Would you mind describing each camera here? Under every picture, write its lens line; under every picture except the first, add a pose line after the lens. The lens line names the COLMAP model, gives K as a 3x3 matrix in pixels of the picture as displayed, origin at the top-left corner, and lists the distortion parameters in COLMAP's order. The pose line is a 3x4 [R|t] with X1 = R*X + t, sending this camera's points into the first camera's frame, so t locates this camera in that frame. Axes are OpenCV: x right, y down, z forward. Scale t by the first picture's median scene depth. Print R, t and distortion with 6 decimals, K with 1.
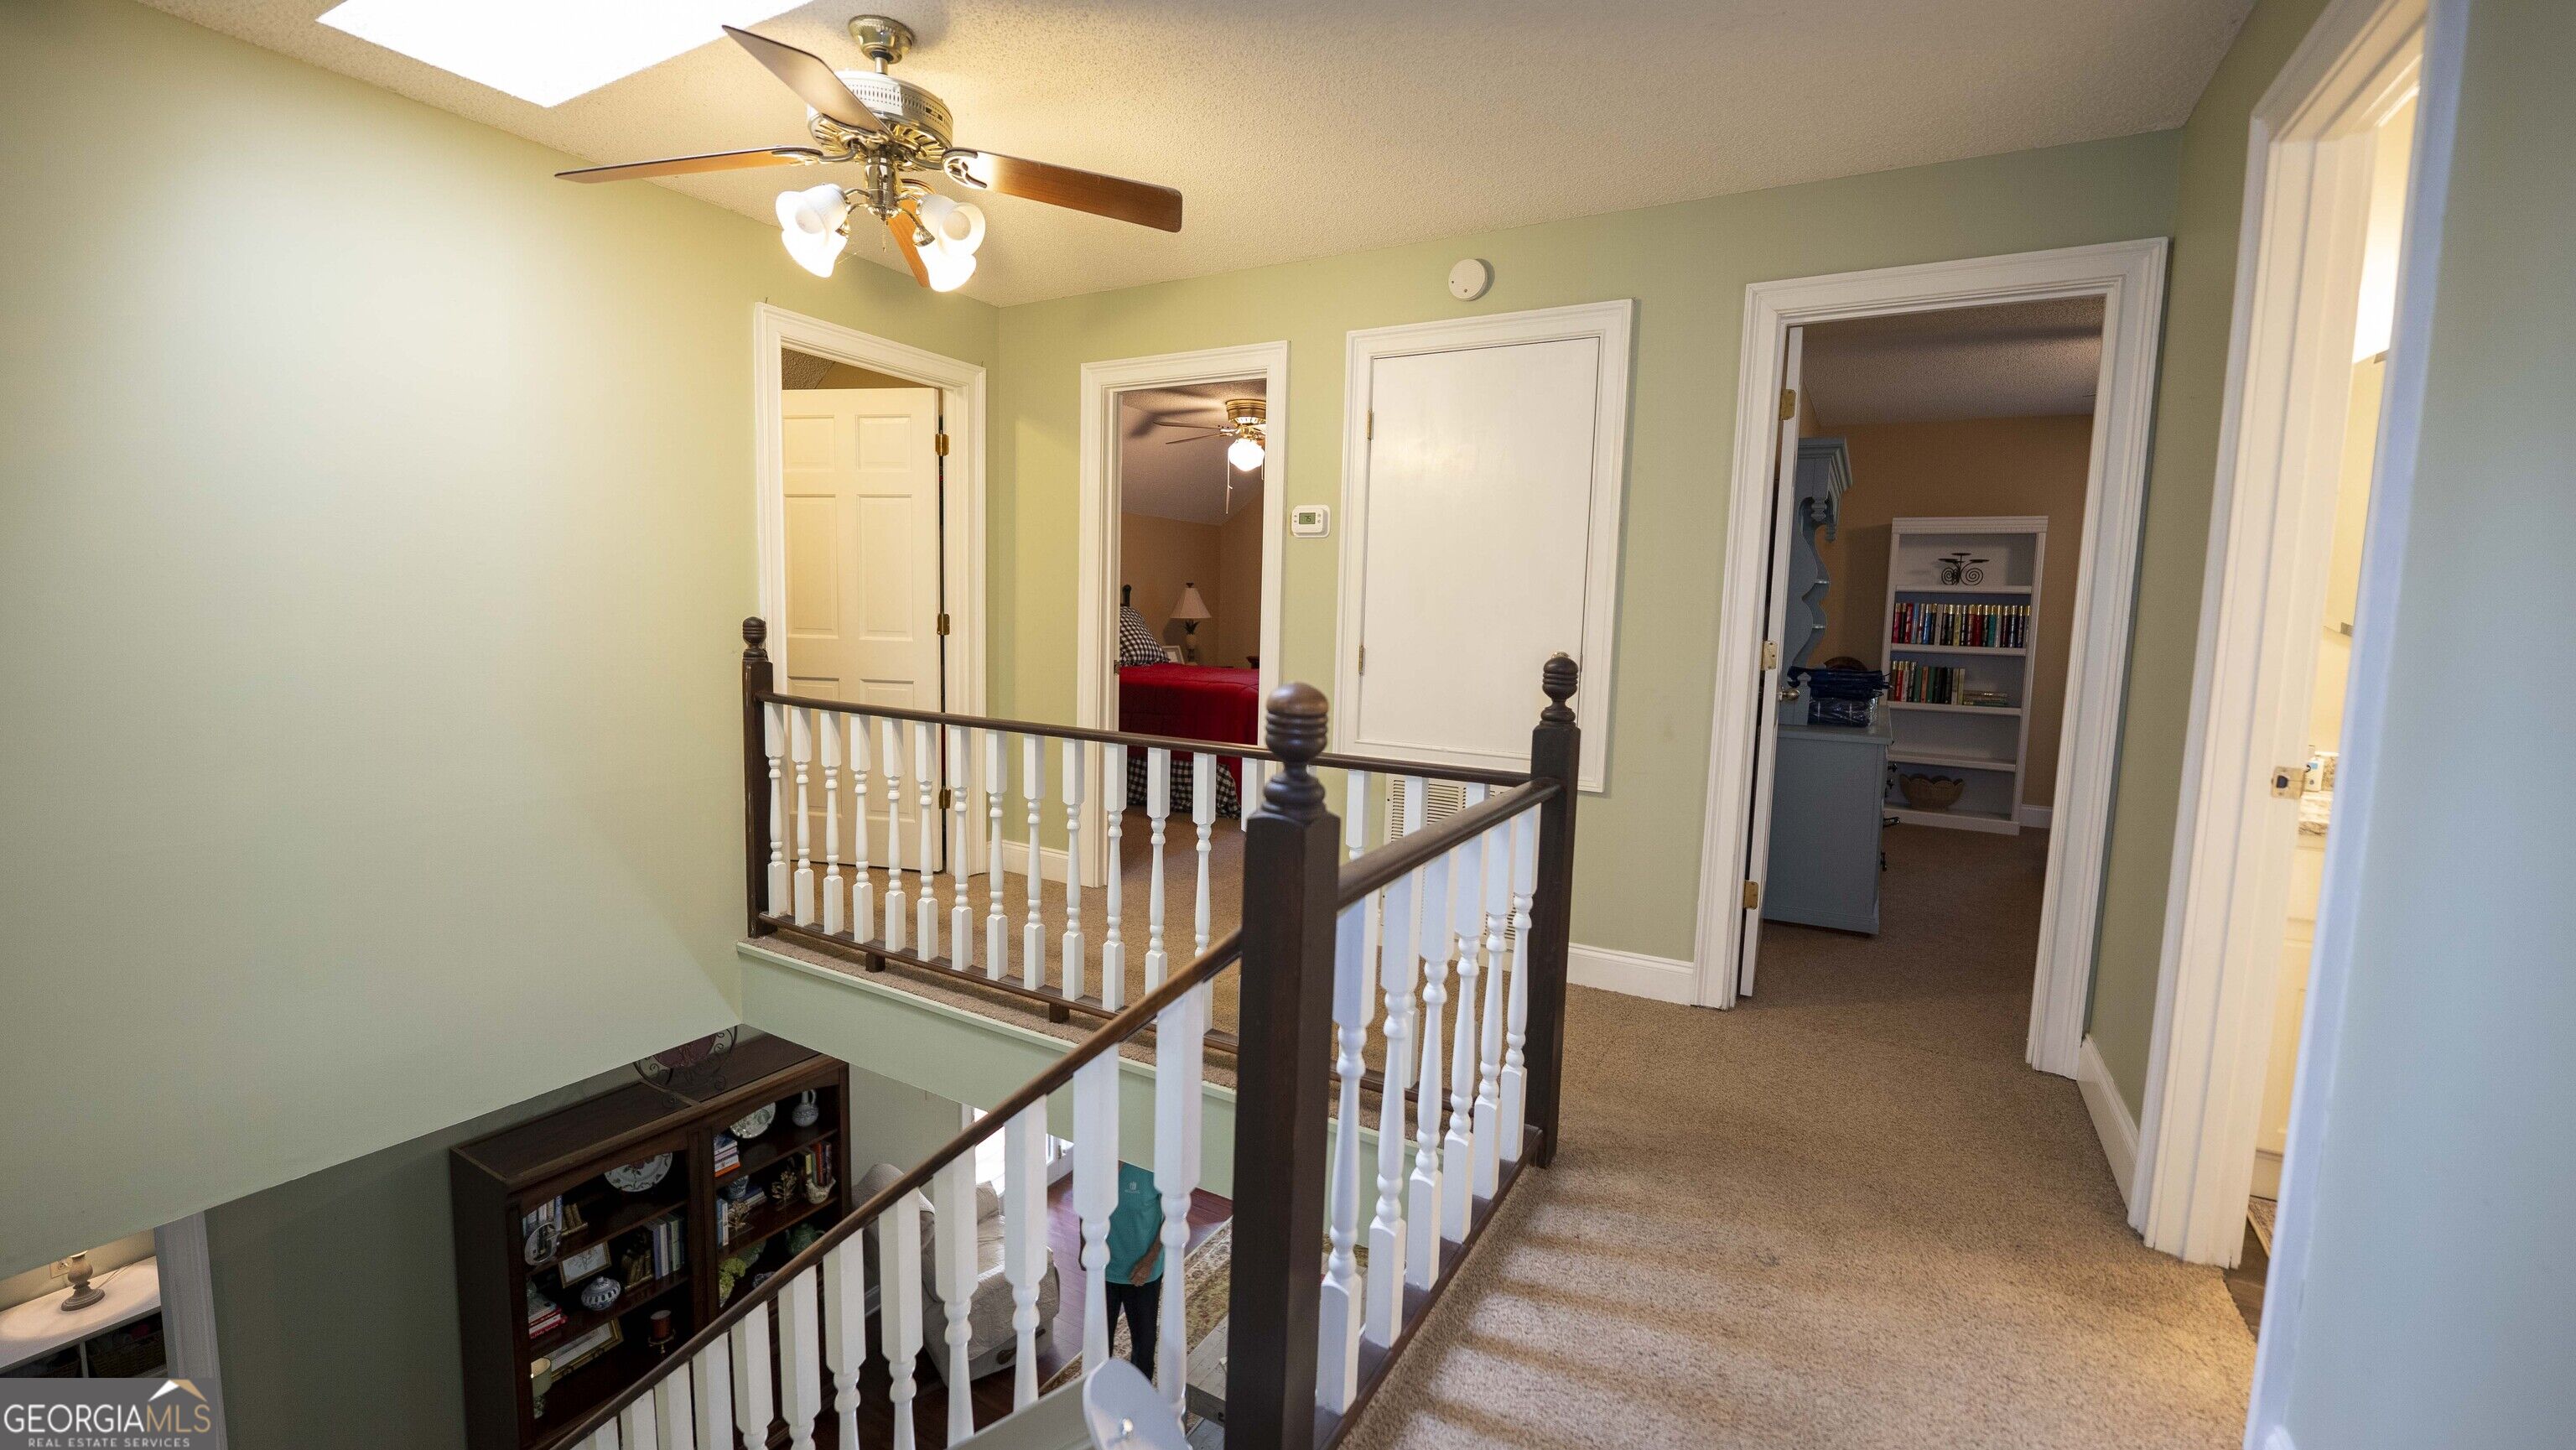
lens RADIAL K [[1050.8, 0, 1294.3], [0, 1050.8, 719.7], [0, 0, 1]] dist [-0.007838, 0.000000]
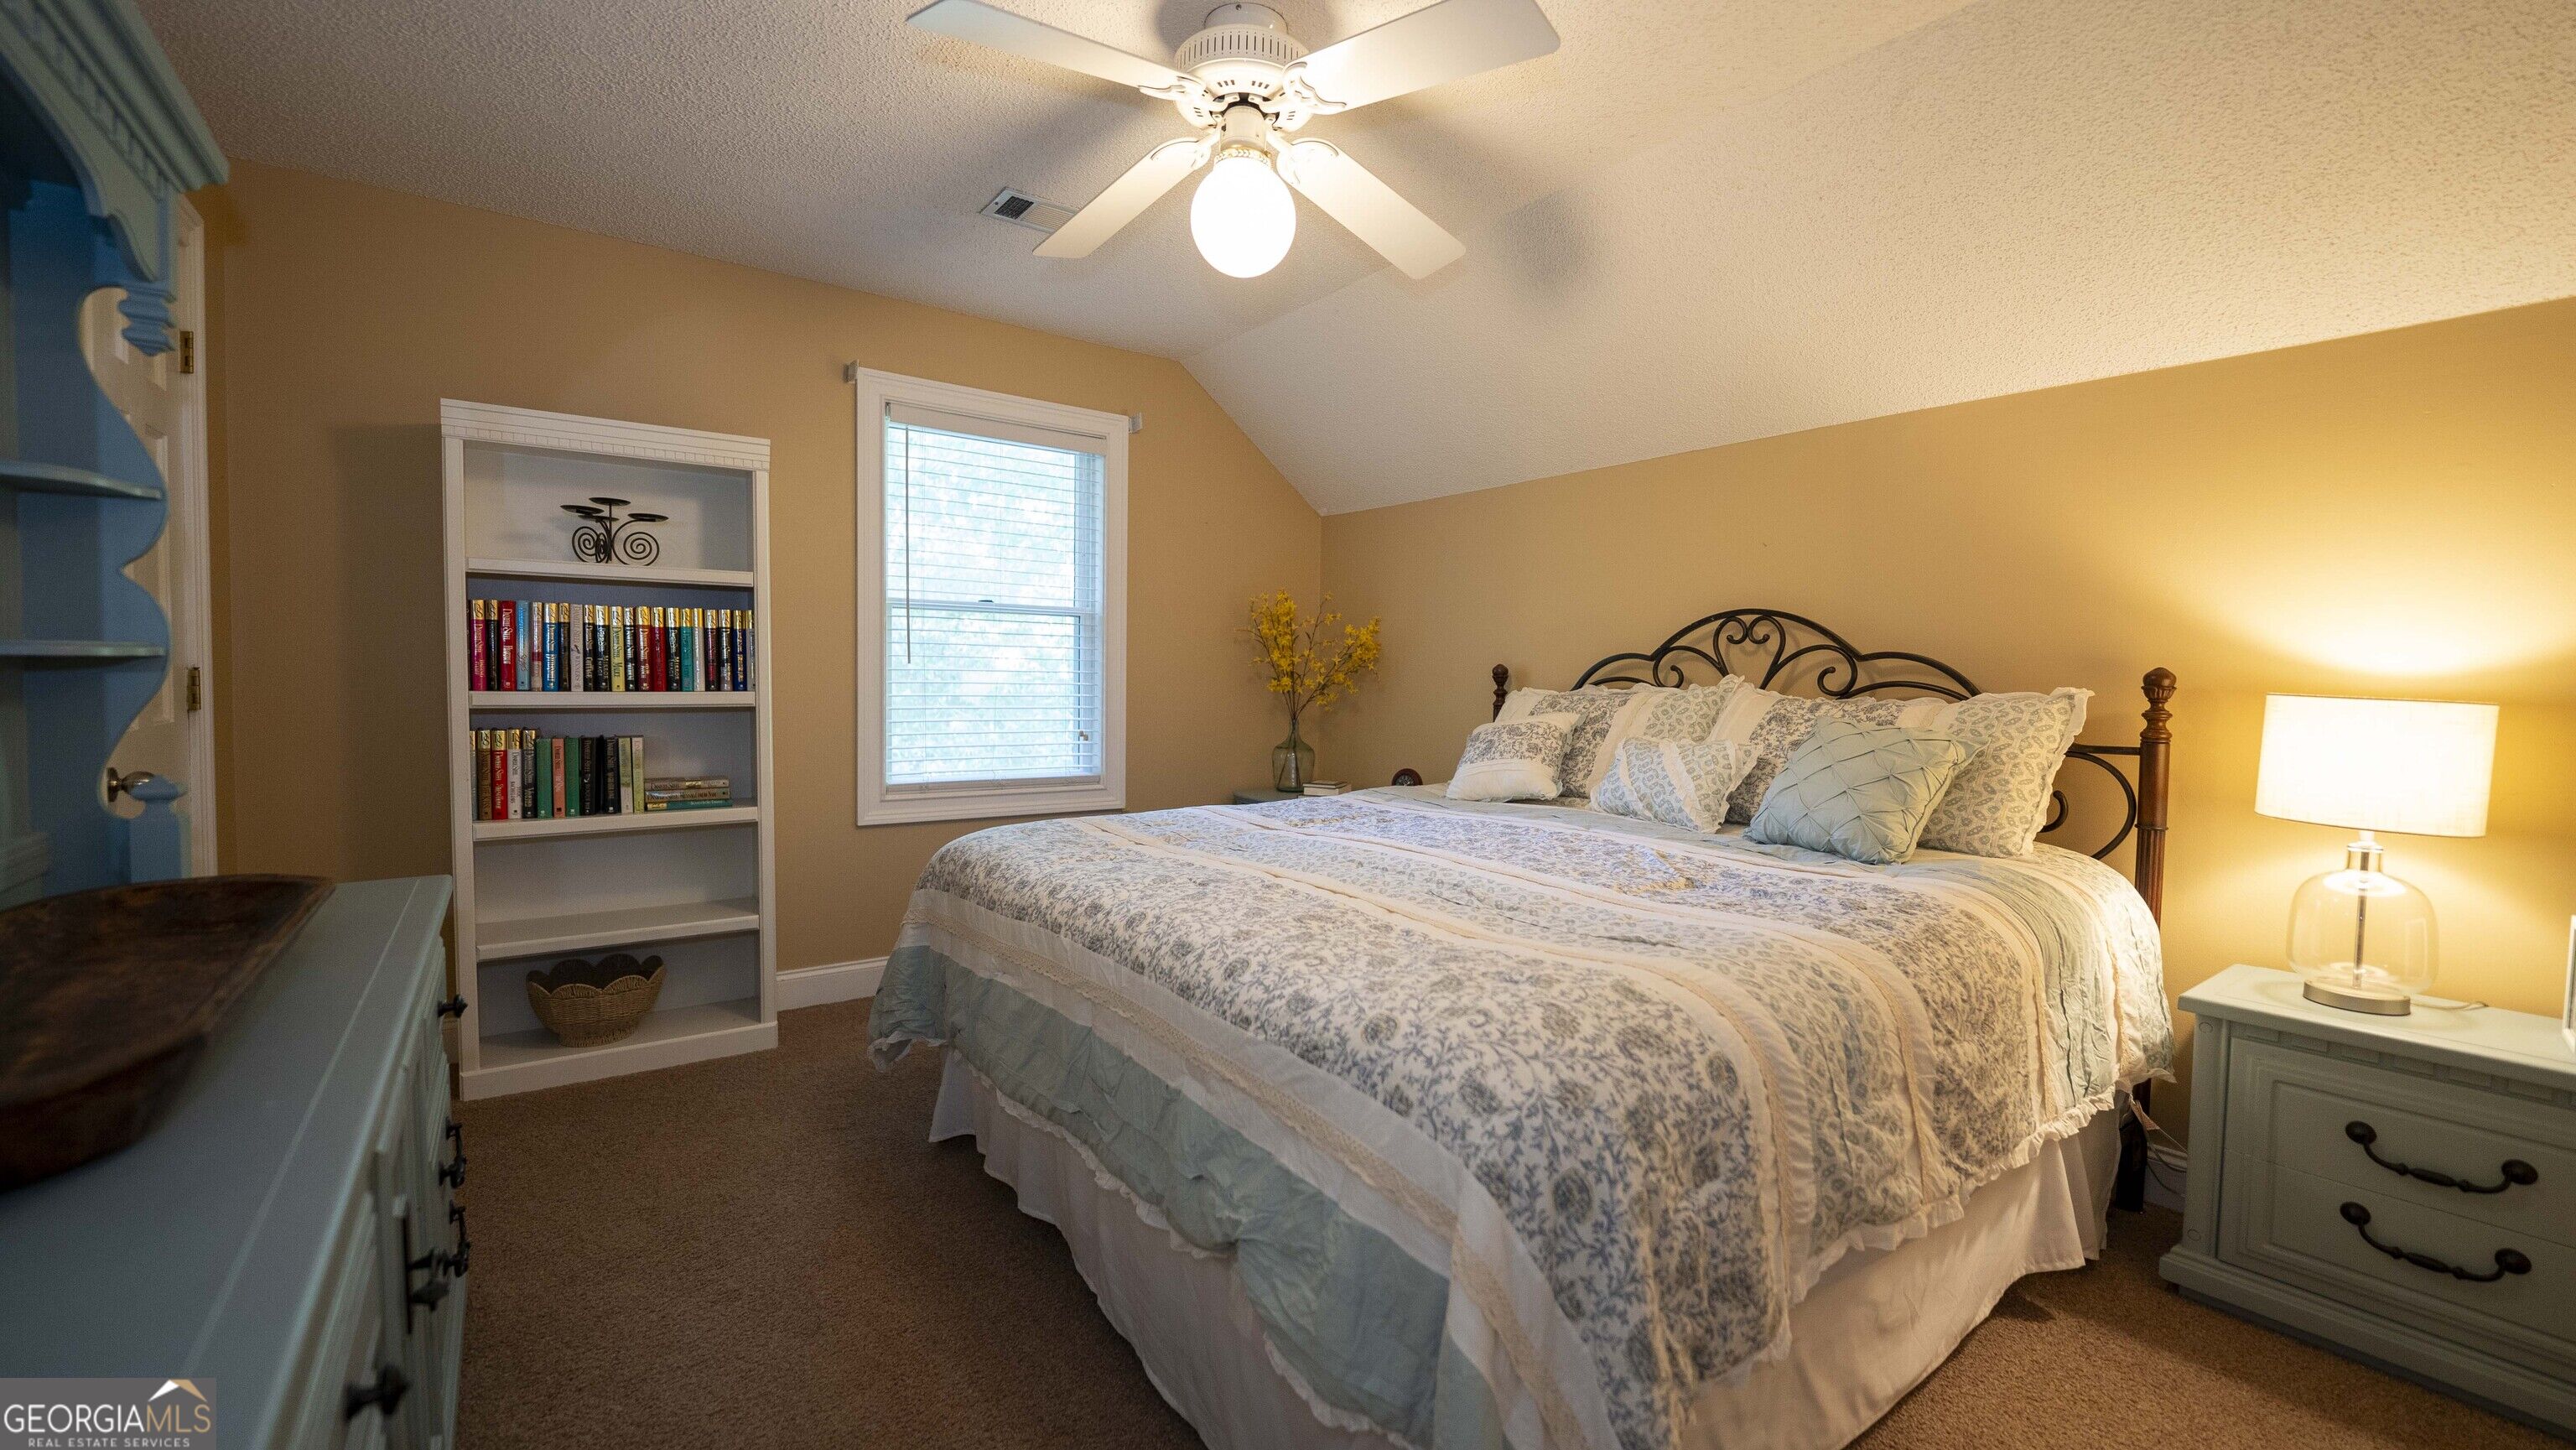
lens RADIAL K [[1050.8, 0, 1289.5], [0, 1050.8, 718.3], [0, 0, 1]] dist [-0.007838, 0.000000]
pose [[0.424434, -0.059569, 0.903497, 0.327739], [0.095097, 0.995248, 0.020944, -0.039101], [-0.900451, 0.077030, 0.428082, 0.518719]]
